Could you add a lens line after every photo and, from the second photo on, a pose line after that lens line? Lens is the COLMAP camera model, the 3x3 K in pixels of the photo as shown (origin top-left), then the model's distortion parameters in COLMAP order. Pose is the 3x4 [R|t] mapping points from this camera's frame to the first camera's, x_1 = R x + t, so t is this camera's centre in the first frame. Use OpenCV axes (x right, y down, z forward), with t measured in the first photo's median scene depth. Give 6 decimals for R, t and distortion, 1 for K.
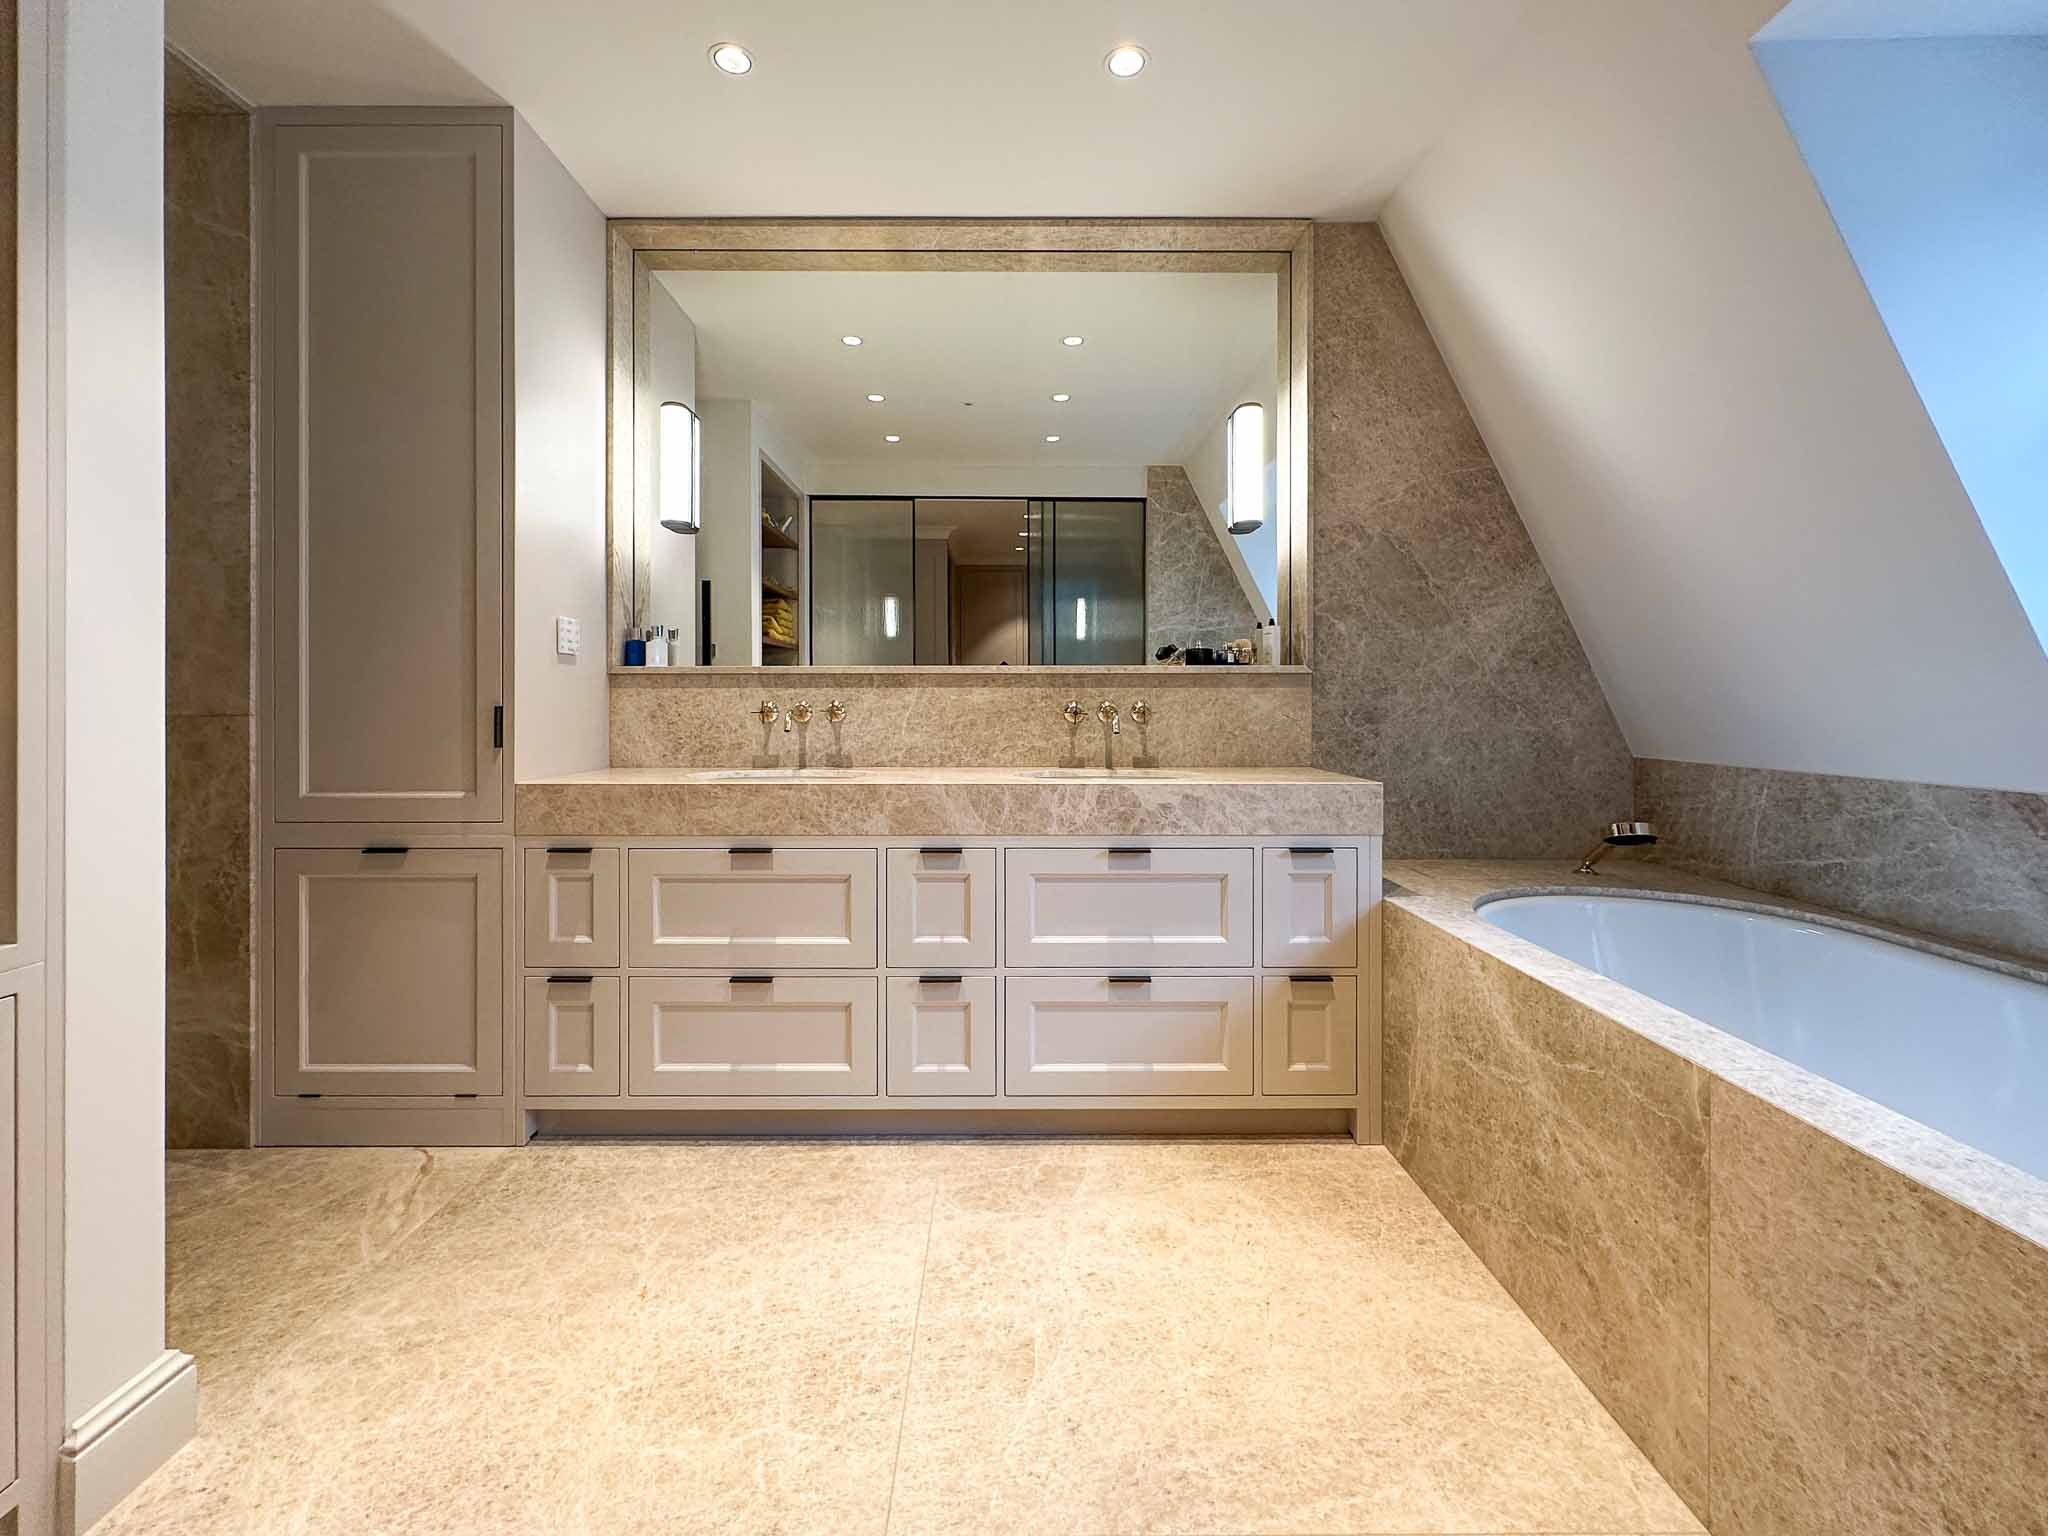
lens RADIAL K [[854.1, 0, 997.2], [0, 854.1, 710.3], [0, 0, 1]] dist [-0.002101, 0.001595]
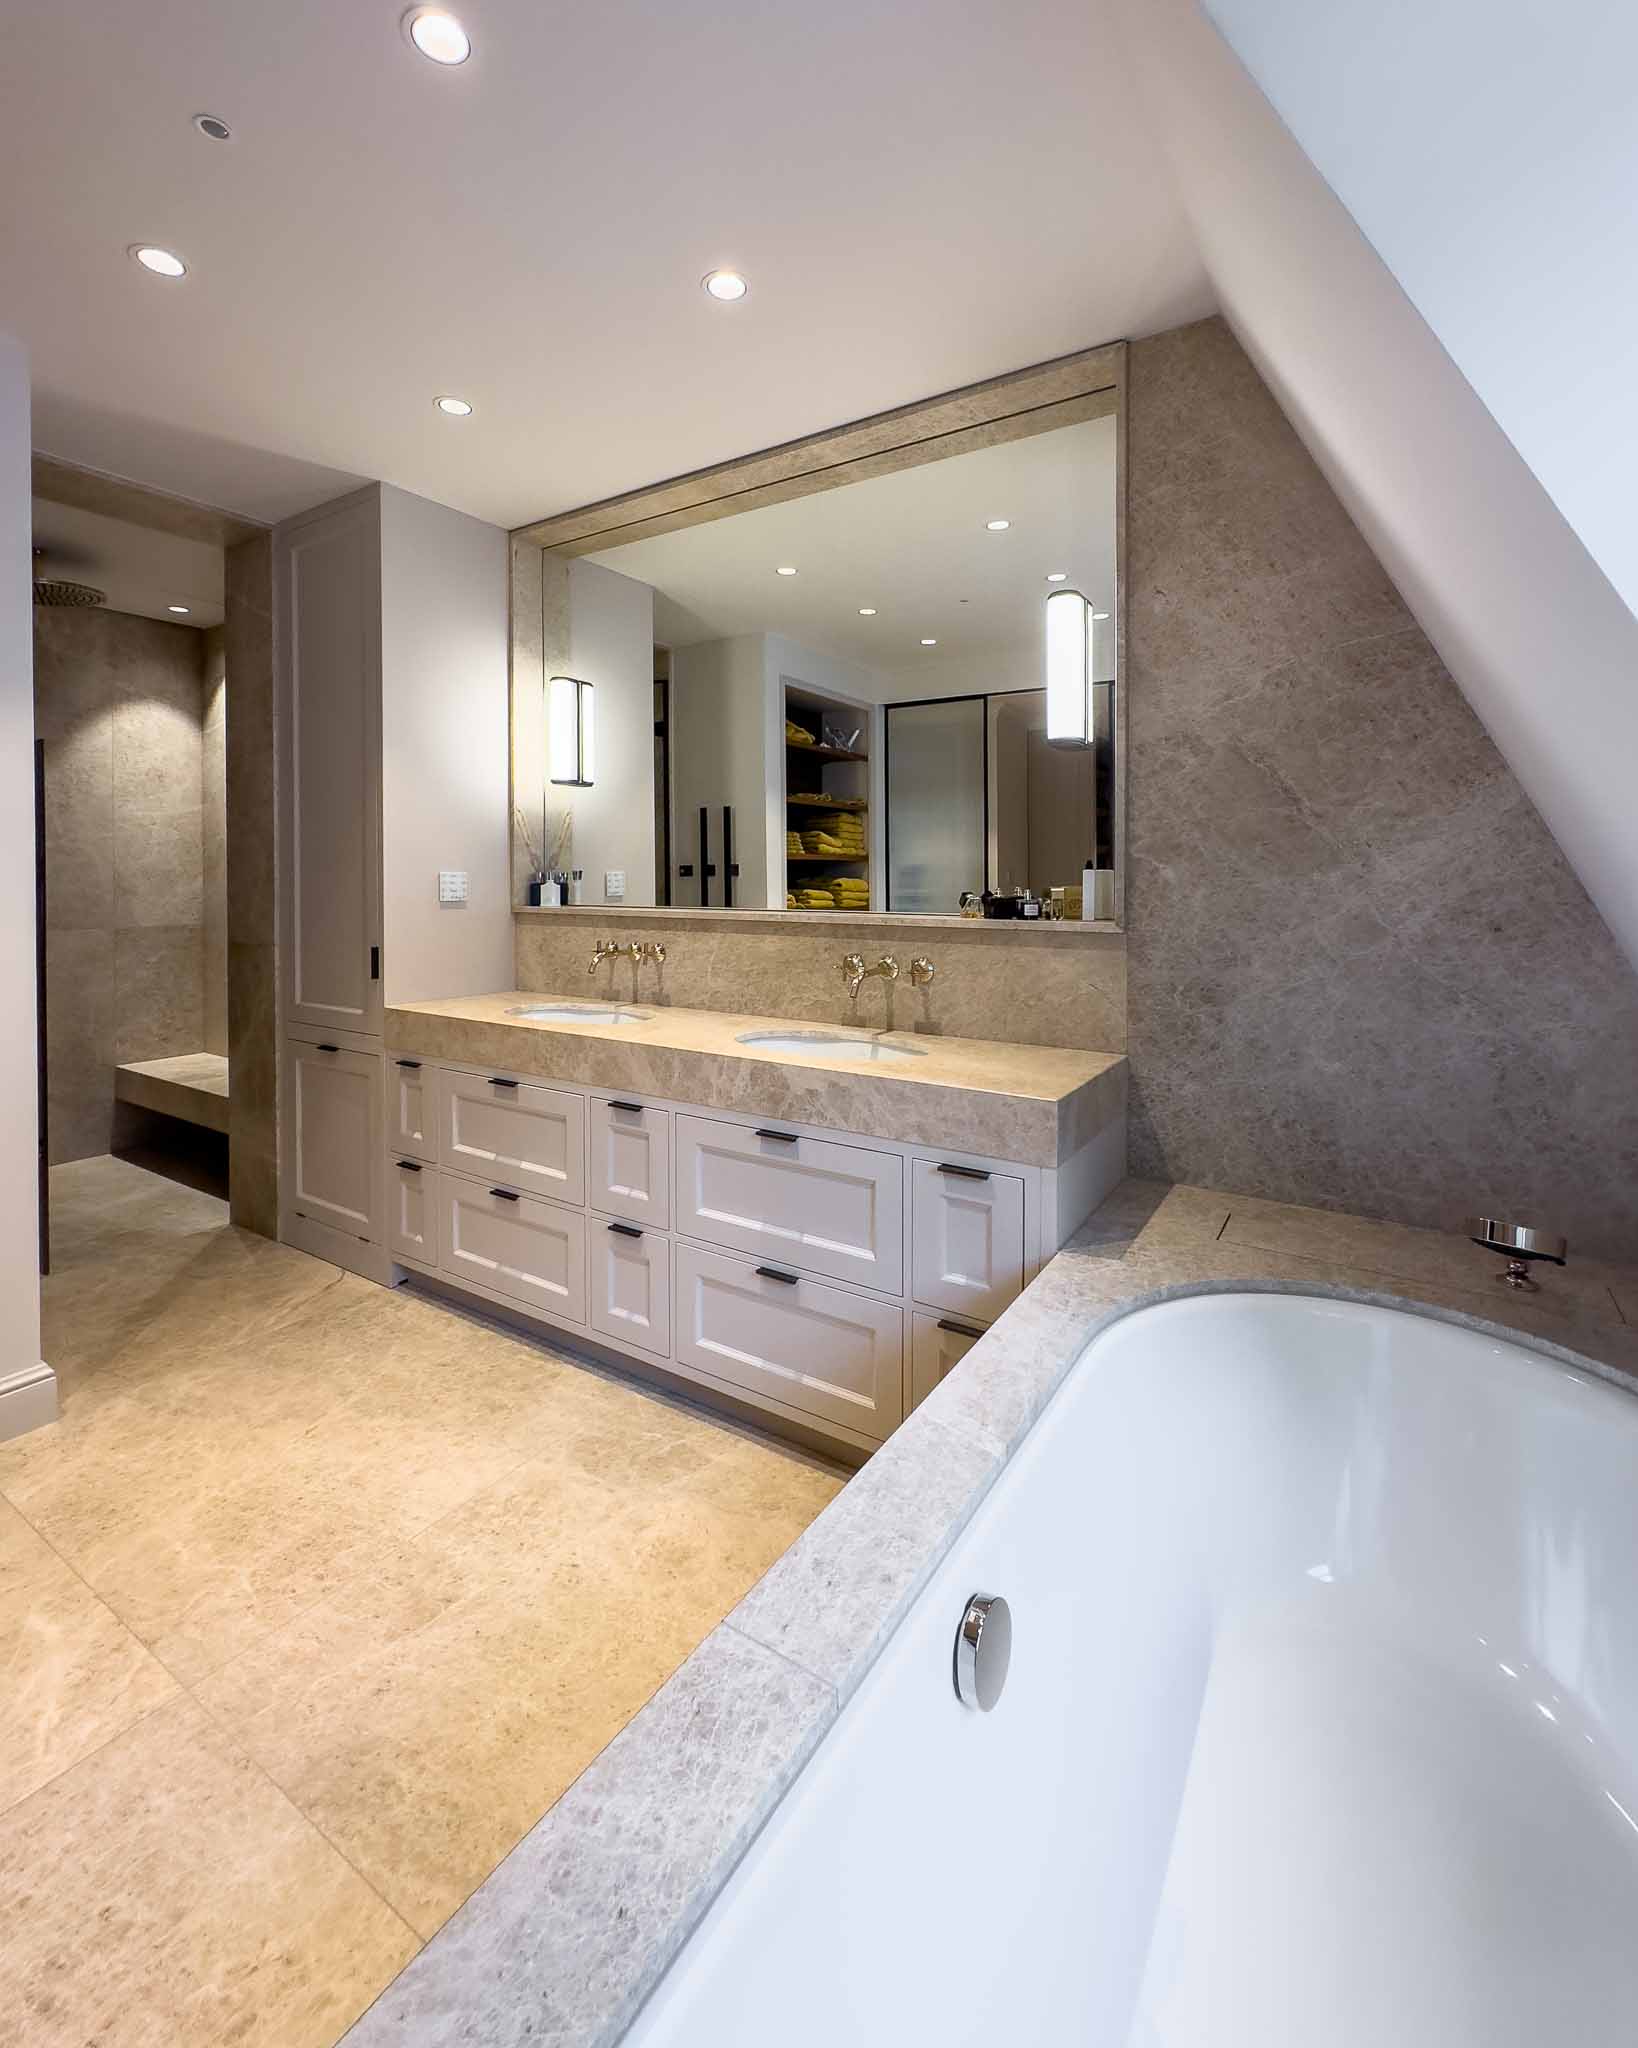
lens RADIAL K [[882.3, 0, 826.3], [0, 882.3, 895.0], [0, 0, 1]] dist [-0.001089, 0.000189]
pose [[0.843716, 0.014974, -0.536582, 0.695631], [-0.009225, 0.999868, 0.013396, -0.105652], [0.536711, -0.006353, 0.843742, 0.229872]]
